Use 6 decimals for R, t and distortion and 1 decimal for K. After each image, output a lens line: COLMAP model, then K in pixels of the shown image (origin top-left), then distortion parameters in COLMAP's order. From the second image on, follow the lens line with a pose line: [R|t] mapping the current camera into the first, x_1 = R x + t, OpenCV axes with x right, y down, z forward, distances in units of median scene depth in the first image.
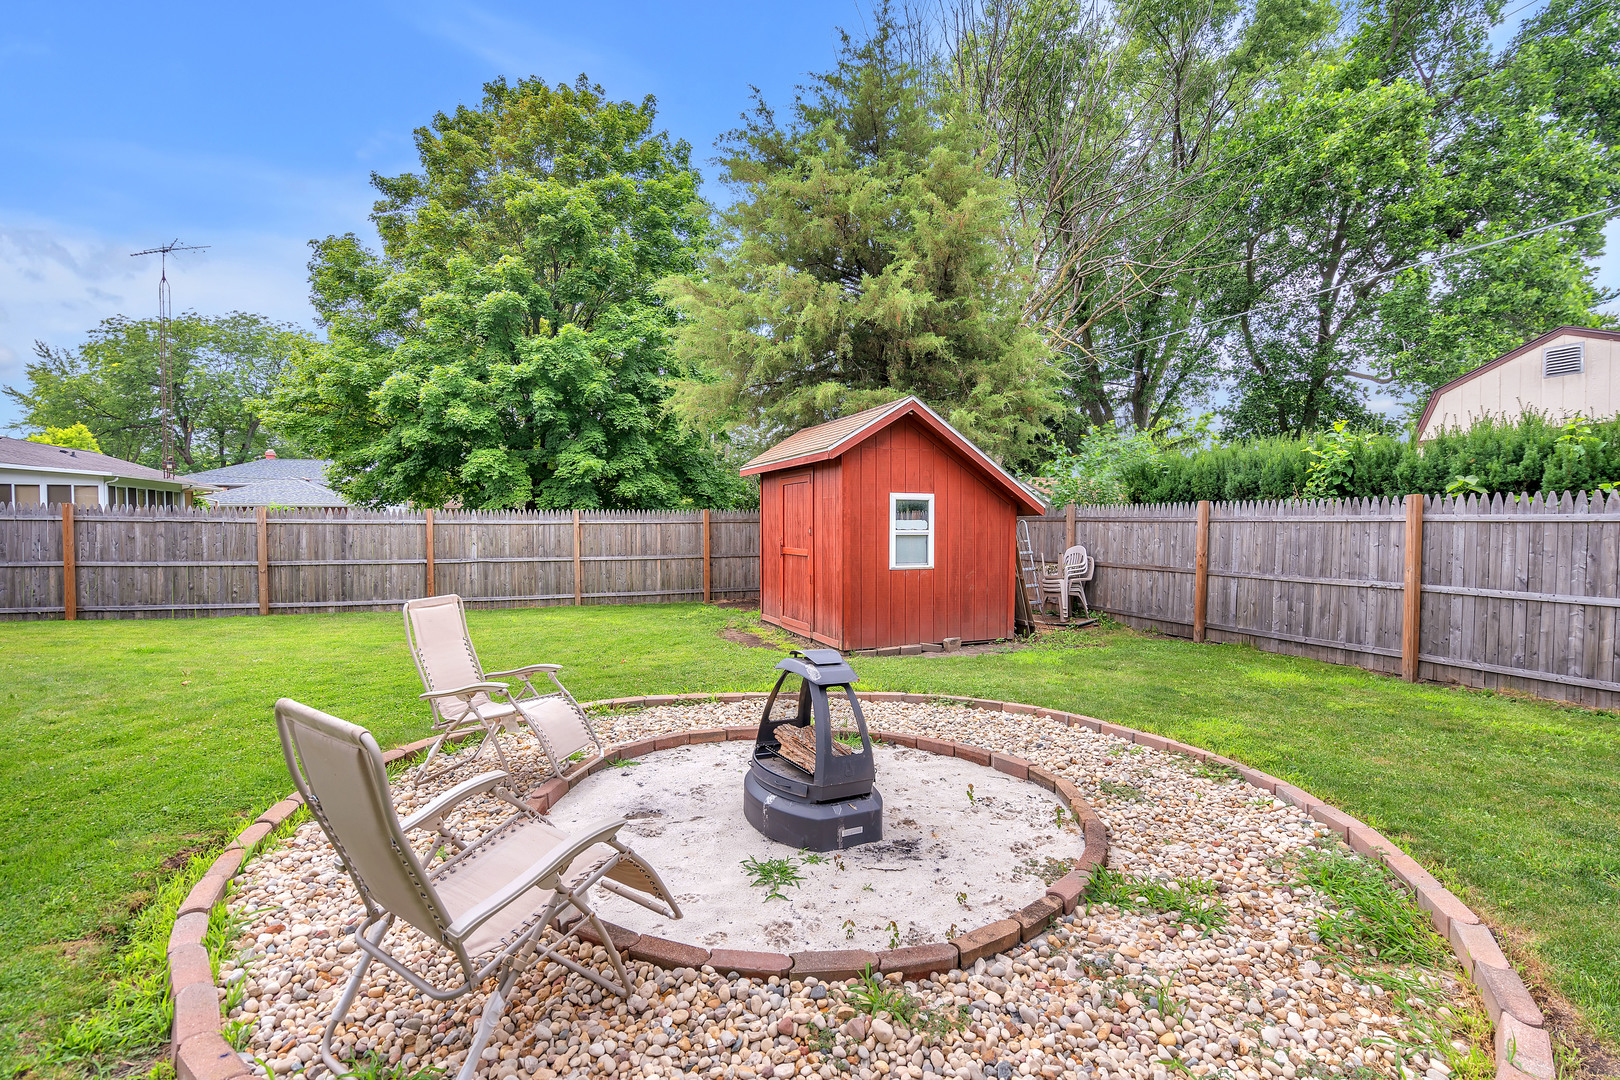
lens RADIAL K [[747.6, 0, 802.4], [0, 747.6, 530.7], [0, 0, 1]] dist [-0.008948, 0.002149]
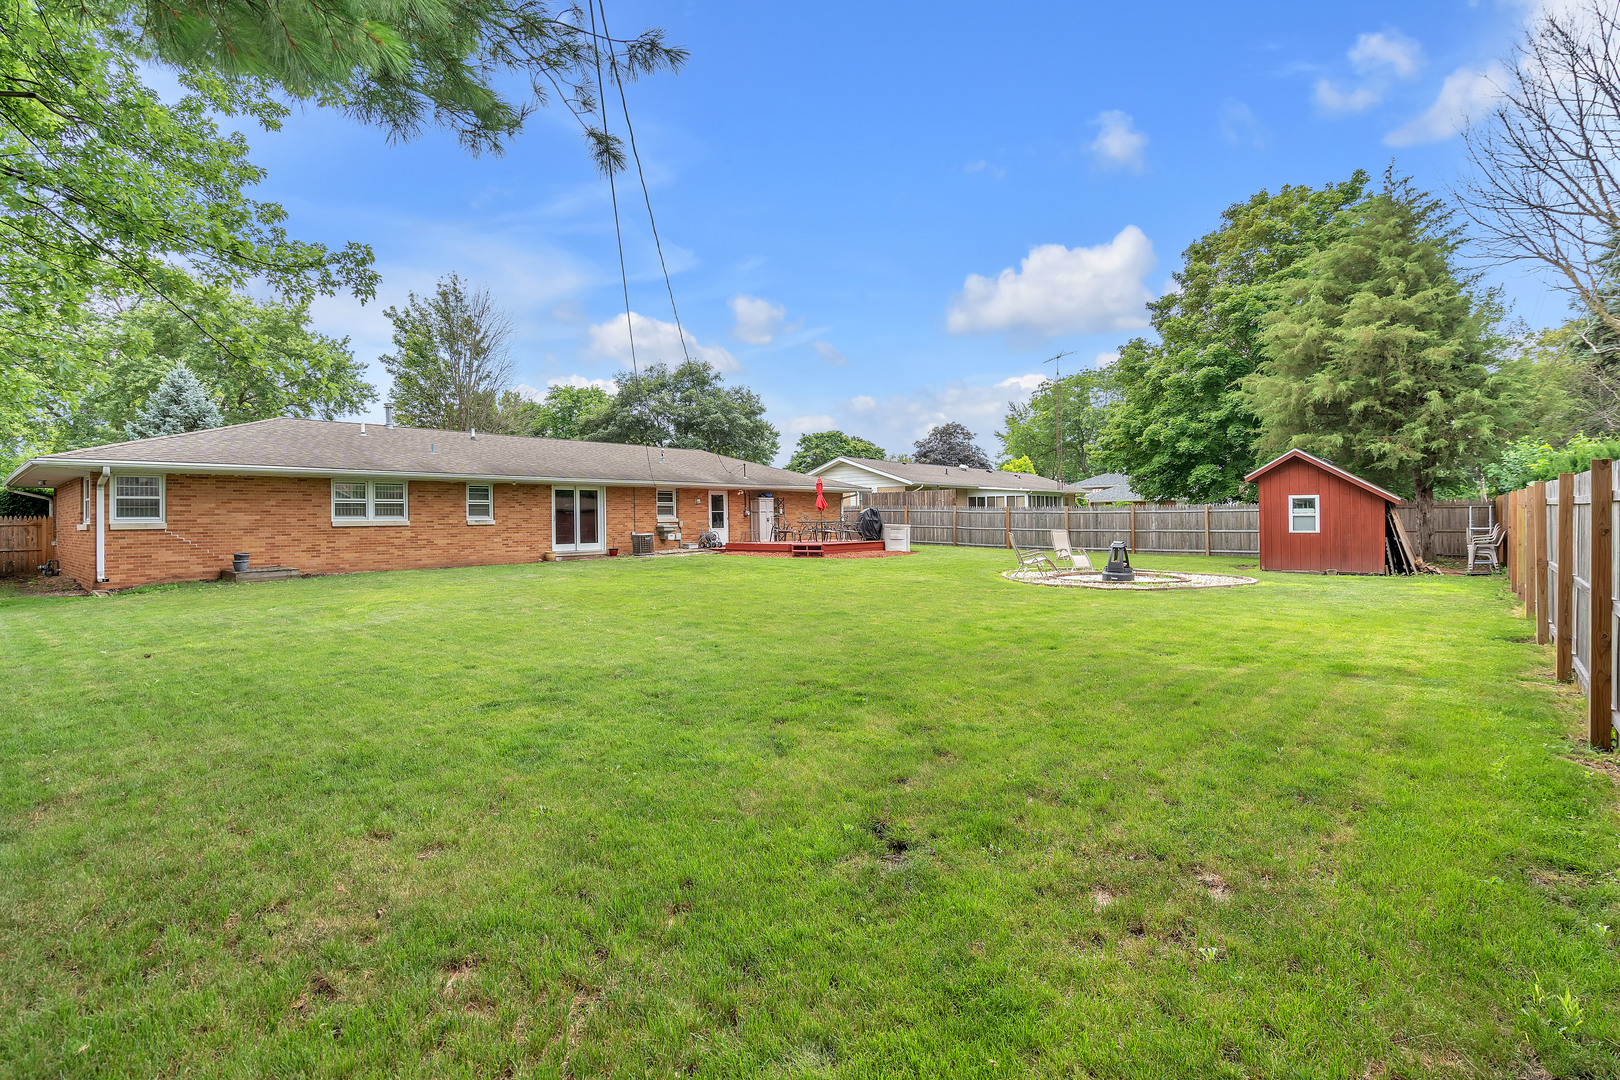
lens RADIAL K [[747.6, 0, 793.4], [0, 747.6, 529.9], [0, 0, 1]] dist [-0.008948, 0.002149]
pose [[0.462793, 0.010928, -0.886399, 0.833451], [0.002214, 0.999907, 0.013483, 0.008433], [0.886464, -0.008203, 0.462725, -0.735443]]
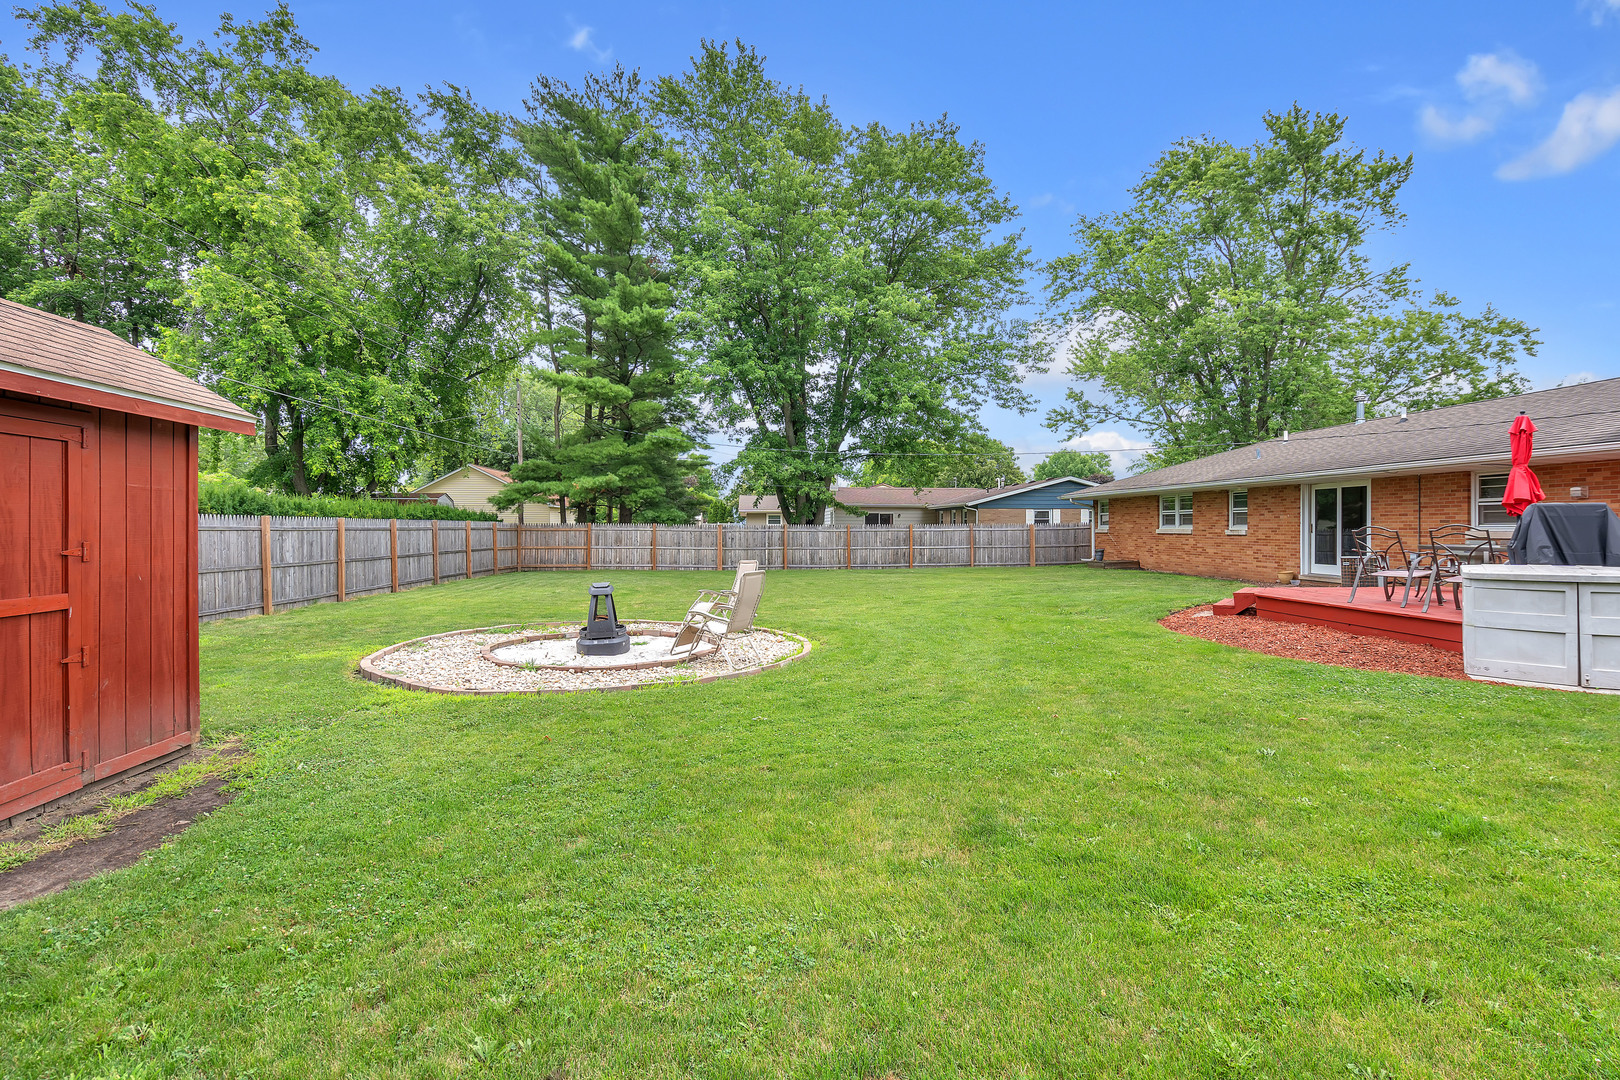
lens RADIAL K [[747.6, 0, 815.3], [0, 747.6, 531.2], [0, 0, 1]] dist [-0.008948, 0.002149]
pose [[-0.963406, 0.000644, 0.268045, -0.365444], [0.004460, 0.999897, 0.013628, -0.011152], [-0.268009, 0.014324, -0.963310, 0.888826]]
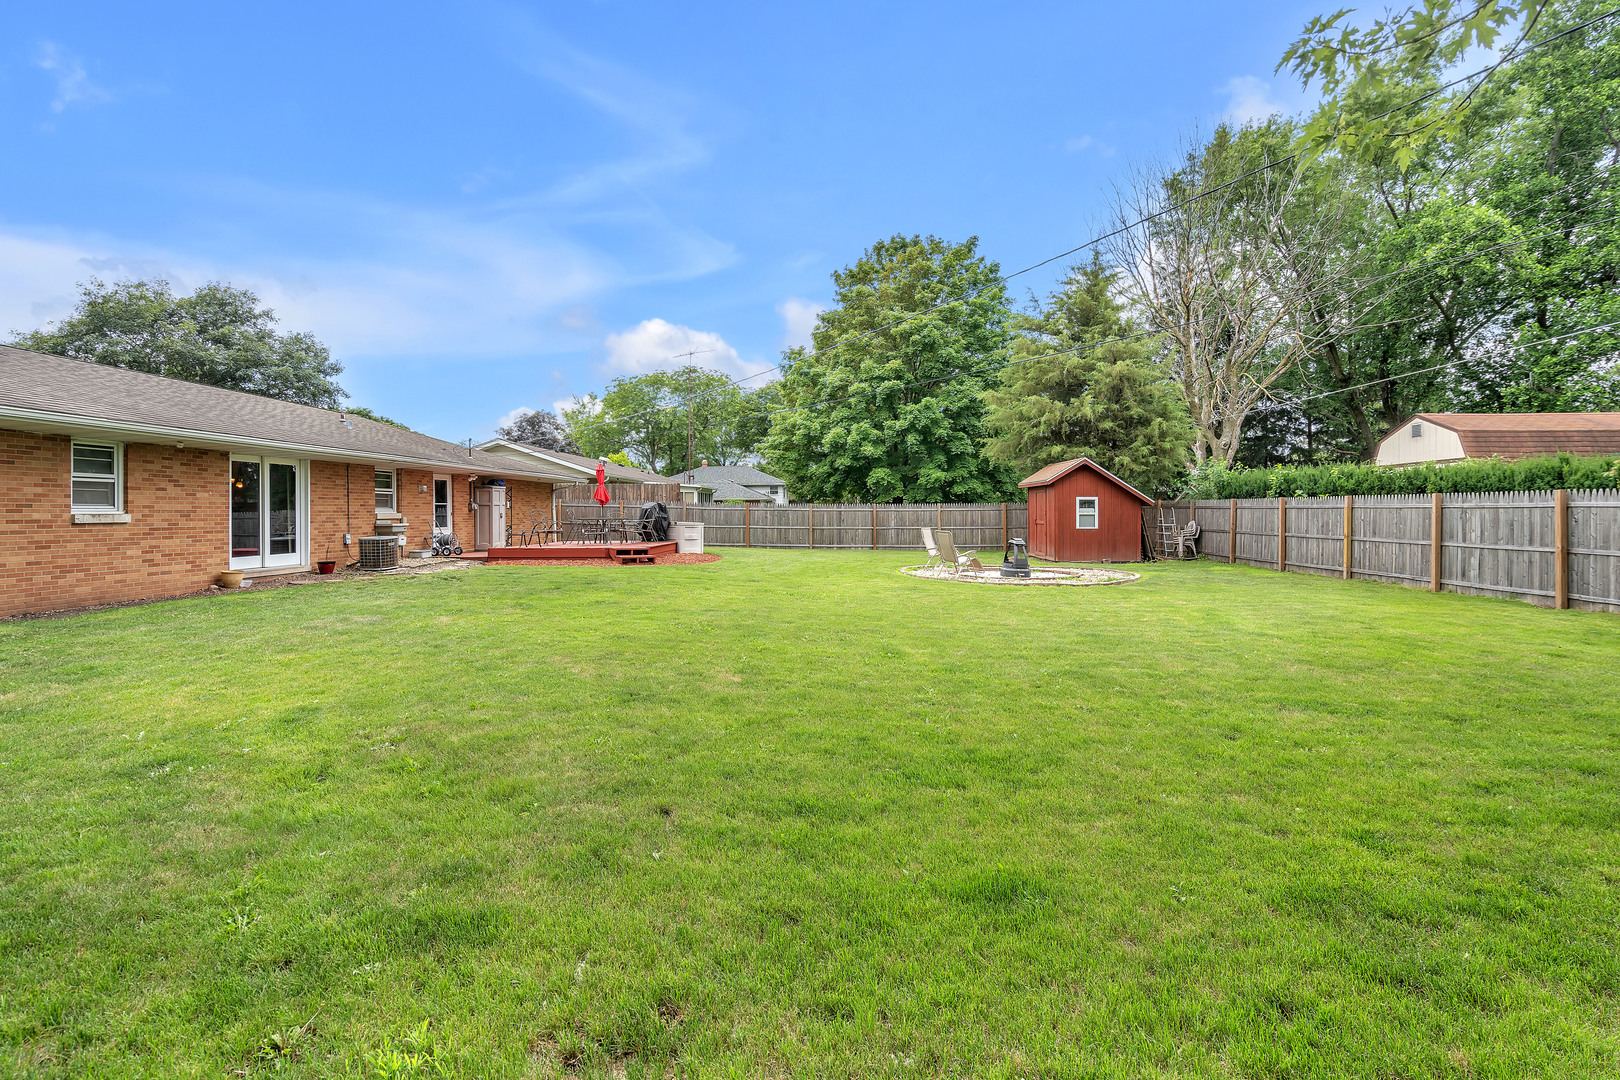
lens RADIAL K [[747.6, 0, 810.6], [0, 747.6, 520.8], [0, 0, 1]] dist [-0.008948, 0.002149]
pose [[0.918006, 0.002350, -0.396560, 0.182778], [-0.000738, 0.999991, 0.004217, 0.010944], [0.396566, -0.003579, 0.917999, -0.991057]]
